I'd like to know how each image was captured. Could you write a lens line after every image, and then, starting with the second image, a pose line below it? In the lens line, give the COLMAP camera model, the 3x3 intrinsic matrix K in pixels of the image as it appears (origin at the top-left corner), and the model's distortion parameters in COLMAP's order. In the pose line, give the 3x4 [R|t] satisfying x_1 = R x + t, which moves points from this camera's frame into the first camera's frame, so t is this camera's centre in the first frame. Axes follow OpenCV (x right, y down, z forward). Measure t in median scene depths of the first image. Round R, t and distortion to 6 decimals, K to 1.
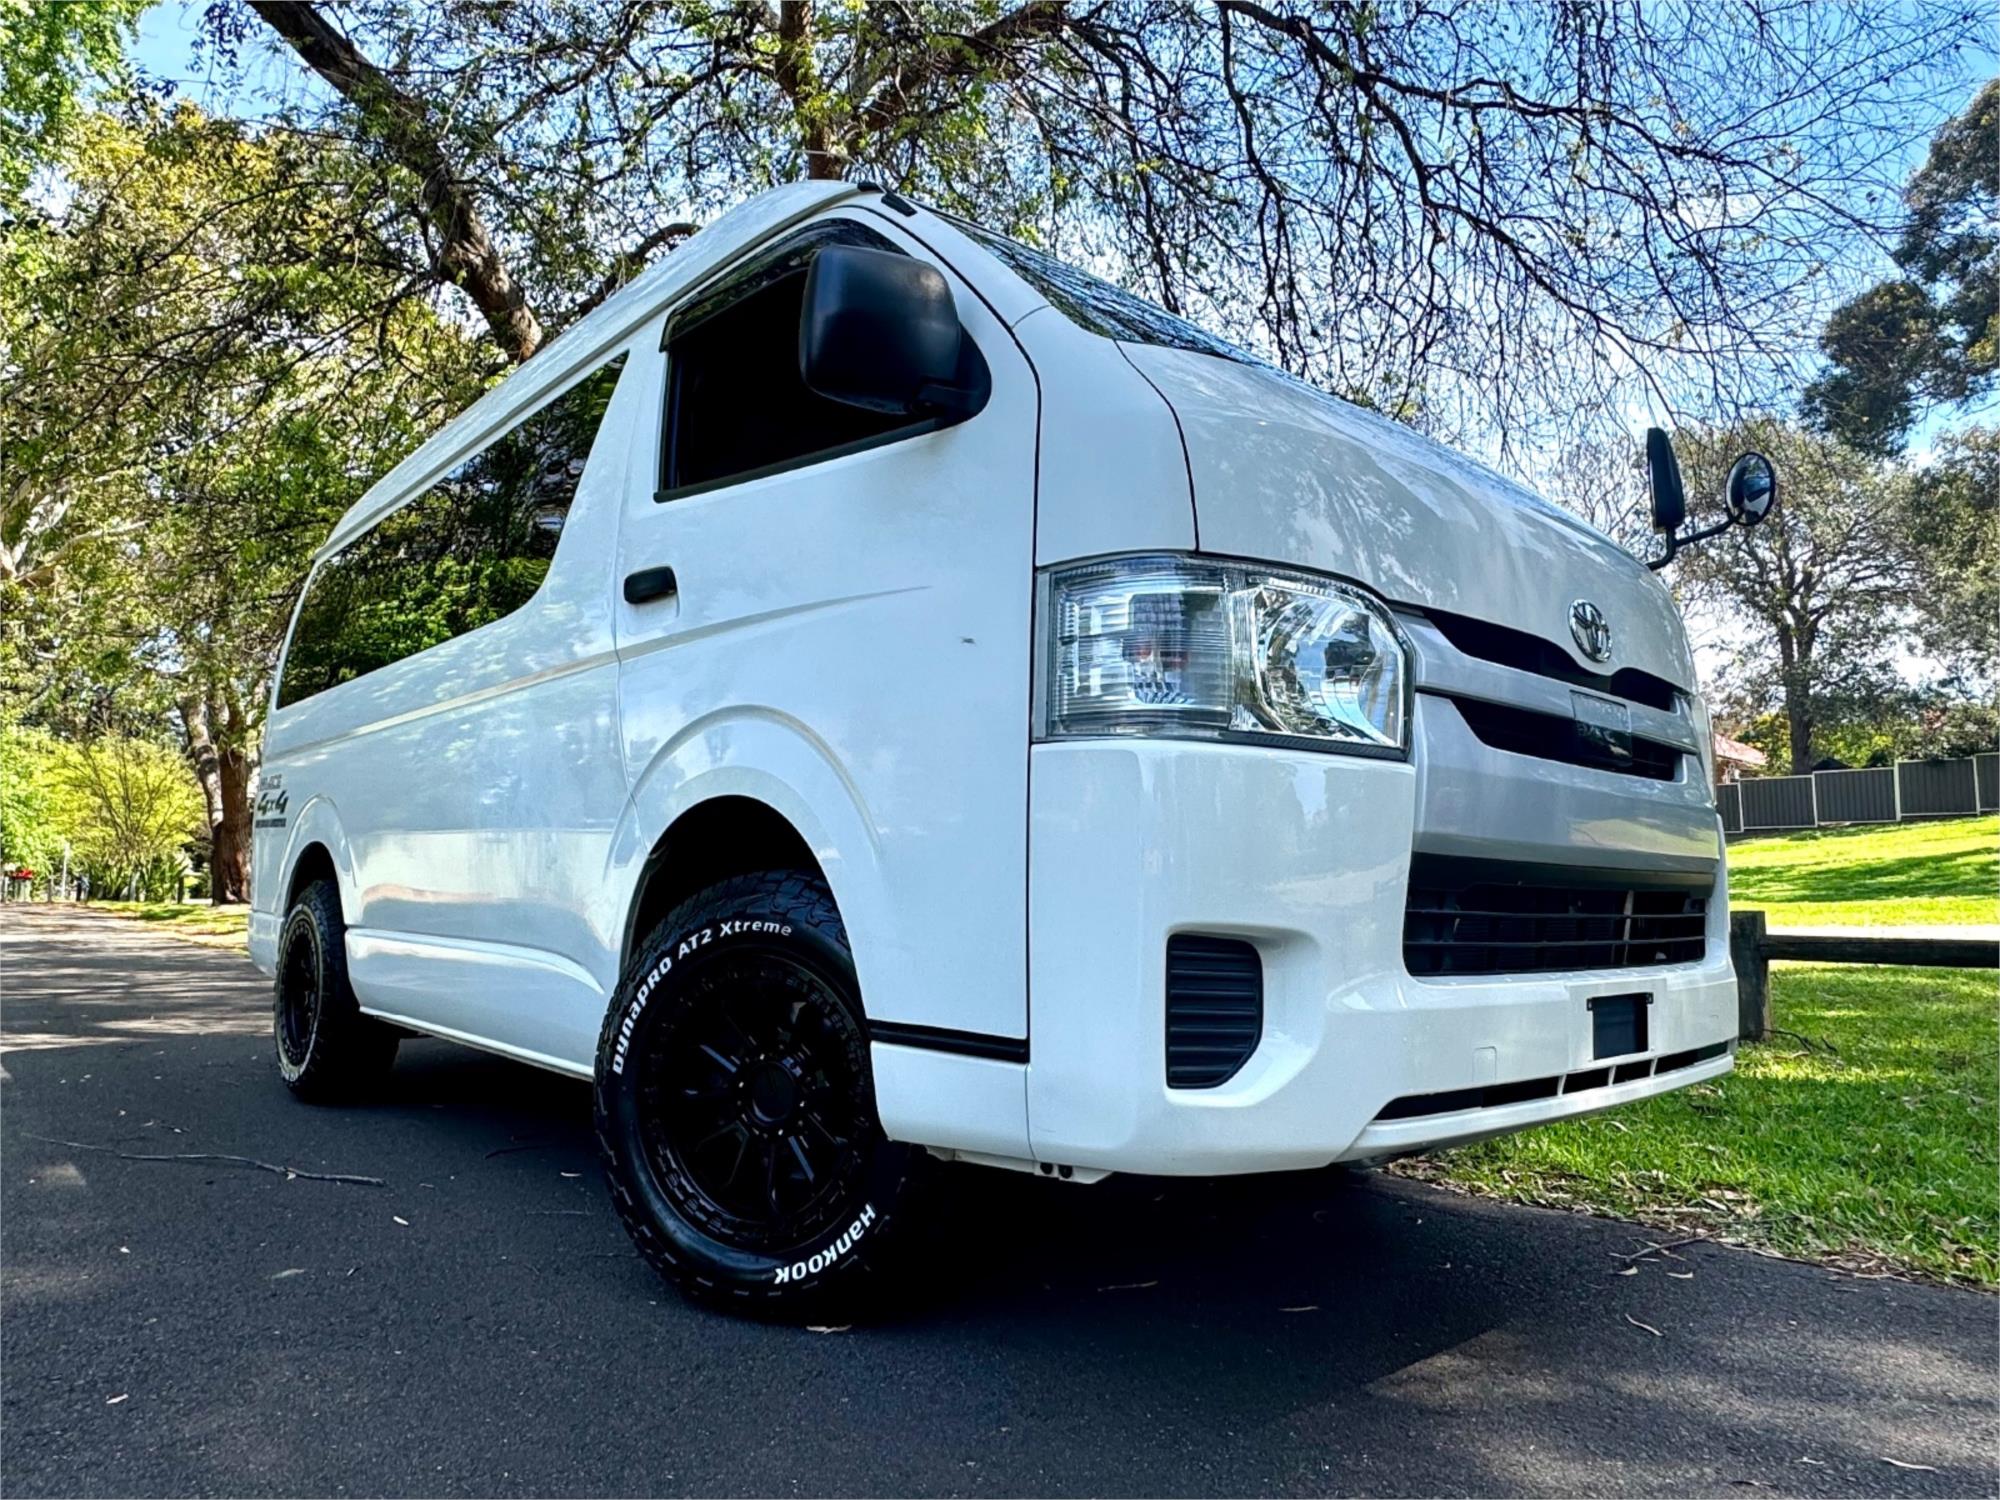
lens RADIAL K [[1261.8, 0, 961.1], [0, 1261.8, 744.1], [0, 0, 1]] dist [0.002628, -0.004561]
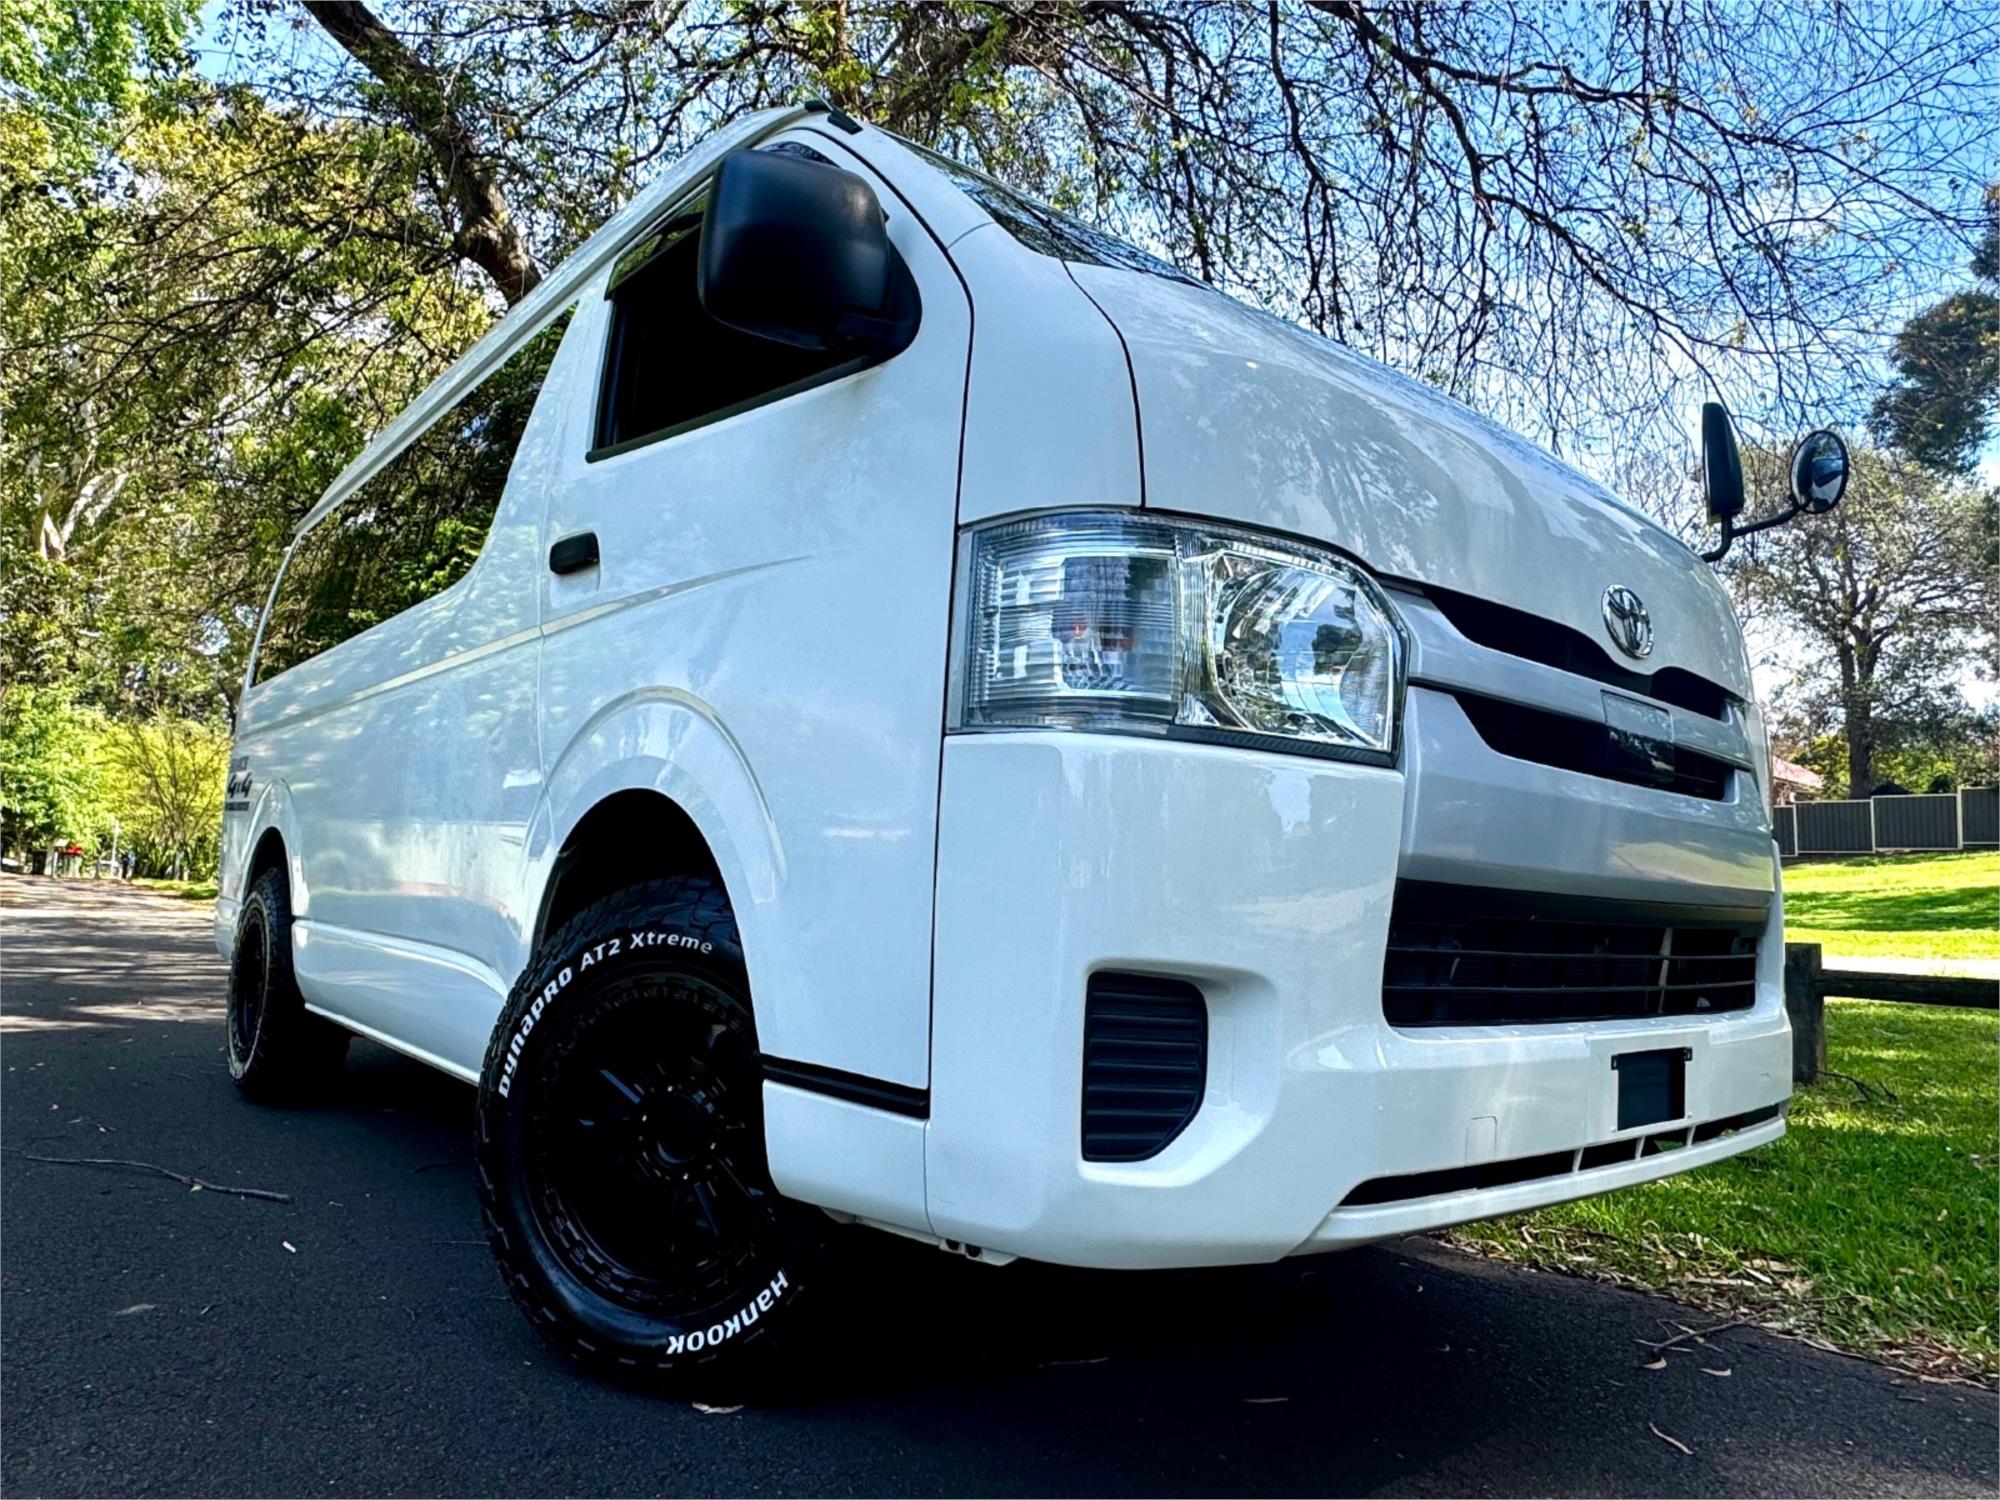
lens RADIAL K [[1261.8, 0, 967.2], [0, 1261.8, 743.6], [0, 0, 1]] dist [0.002628, -0.004561]
pose [[0.999279, 0.025714, -0.027919, 0.059388], [-0.025756, 0.999668, -0.001148, 0.003556], [0.027881, 0.001866, 0.999610, 0.102980]]
